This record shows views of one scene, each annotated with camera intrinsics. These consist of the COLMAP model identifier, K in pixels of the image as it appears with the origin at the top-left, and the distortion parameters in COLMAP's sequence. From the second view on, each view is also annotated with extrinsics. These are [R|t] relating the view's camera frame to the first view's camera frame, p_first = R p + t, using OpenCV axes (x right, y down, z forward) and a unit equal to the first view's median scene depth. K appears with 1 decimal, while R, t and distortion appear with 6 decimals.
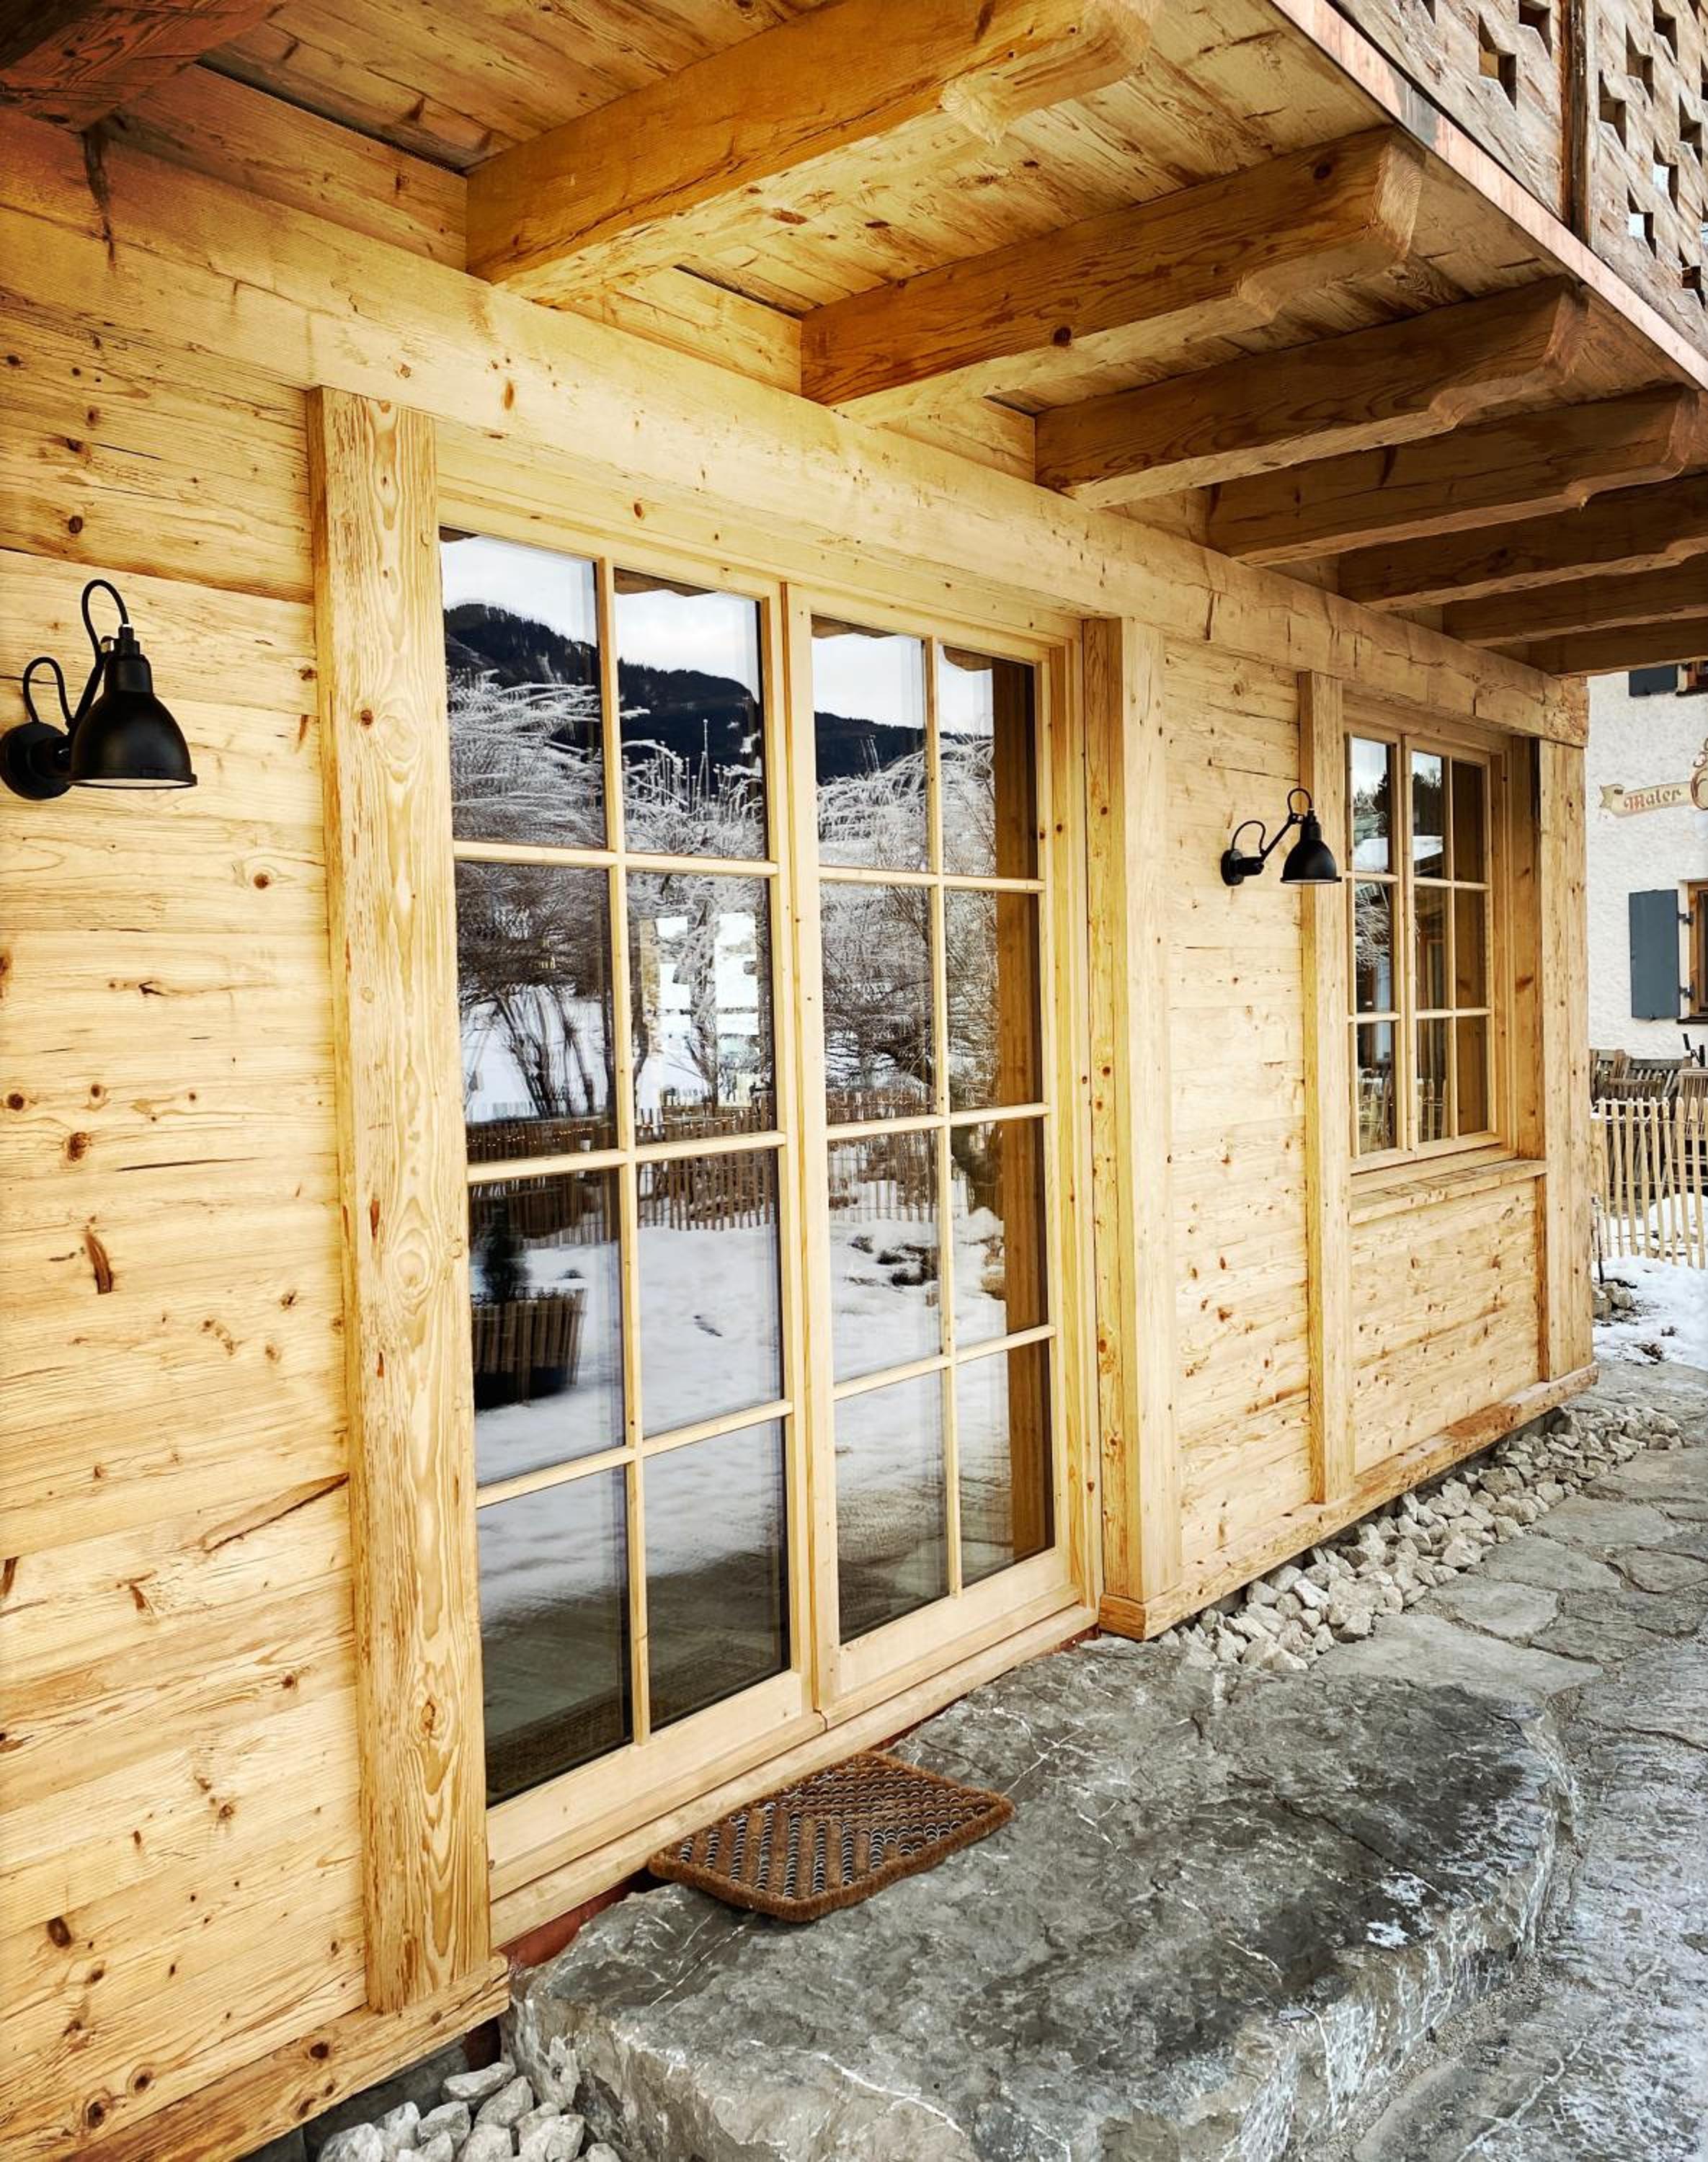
lens RADIAL K [[1857.0, 0, 854.0], [0, 1857.0, 1062.7], [0, 0, 1]] dist [0.002036, -0.041669]
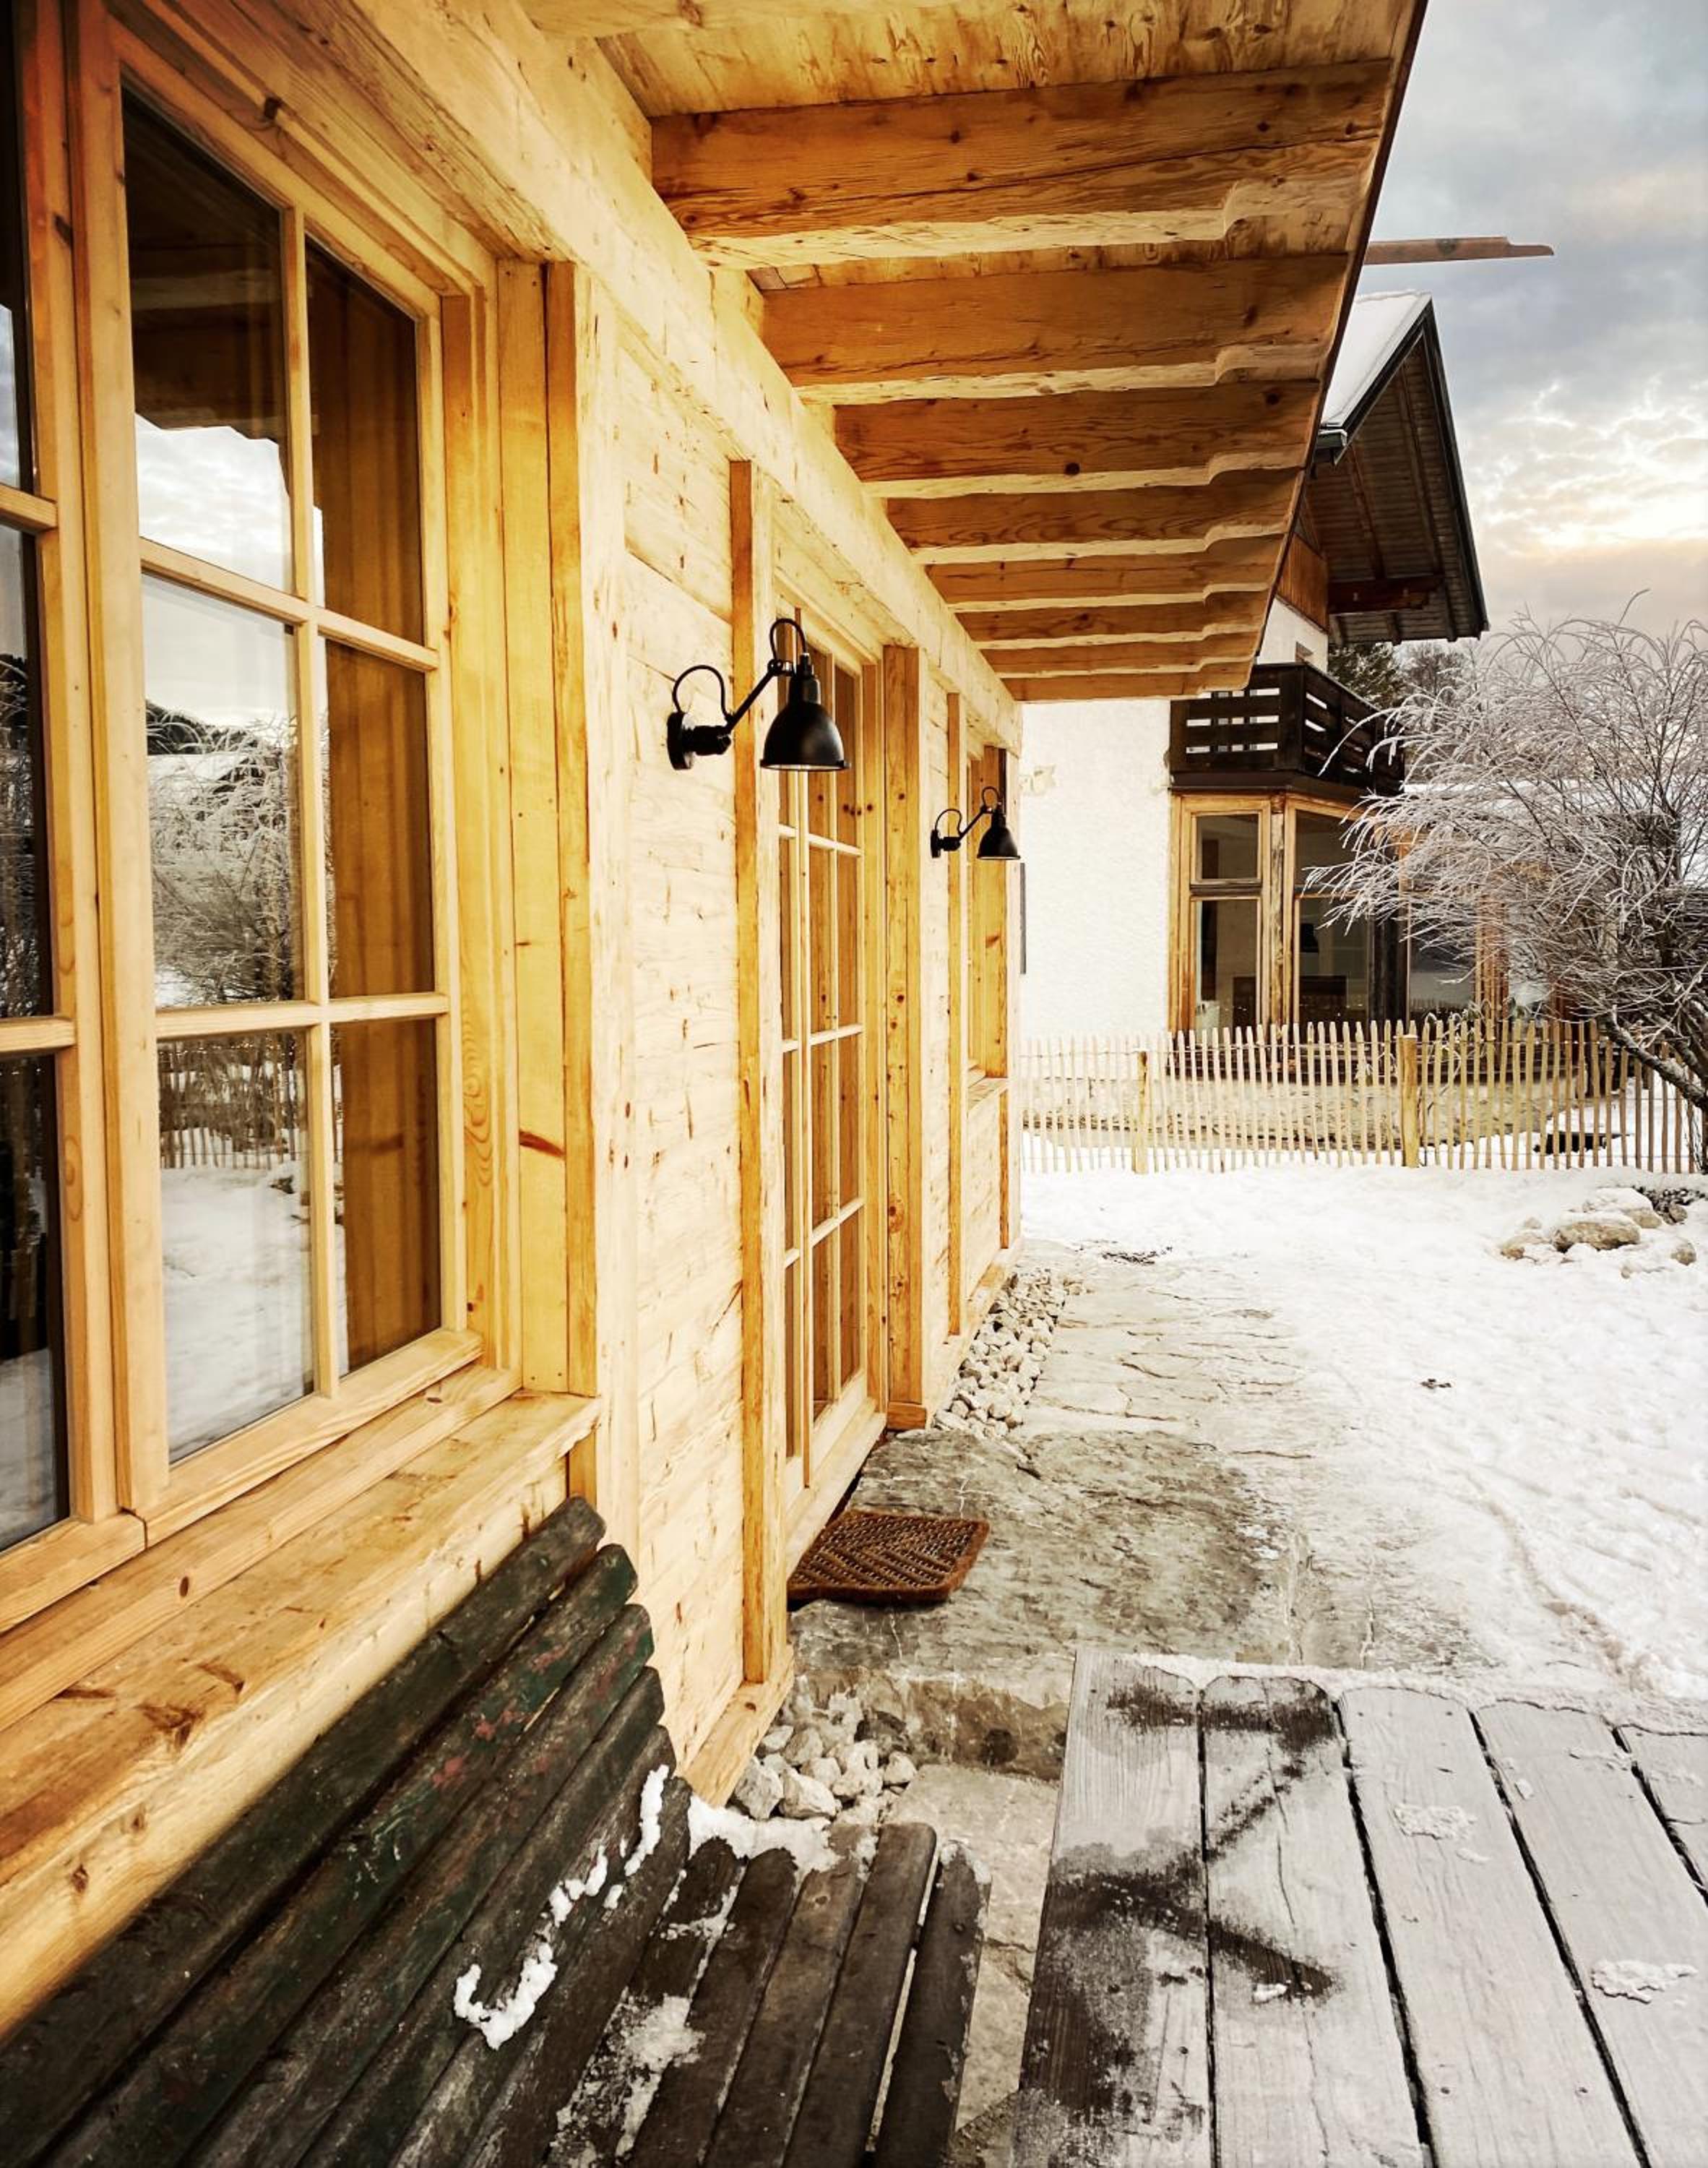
lens RADIAL K [[1837.8, 0, 854.0], [0, 1837.8, 1084.0], [0, 0, 1]] dist [0.002692, -0.202066]
pose [[0.881965, -0.014423, 0.471095, -0.579696], [-0.002202, 0.999395, 0.034720, 0.022751], [-0.471311, -0.031659, 0.881399, -0.135945]]
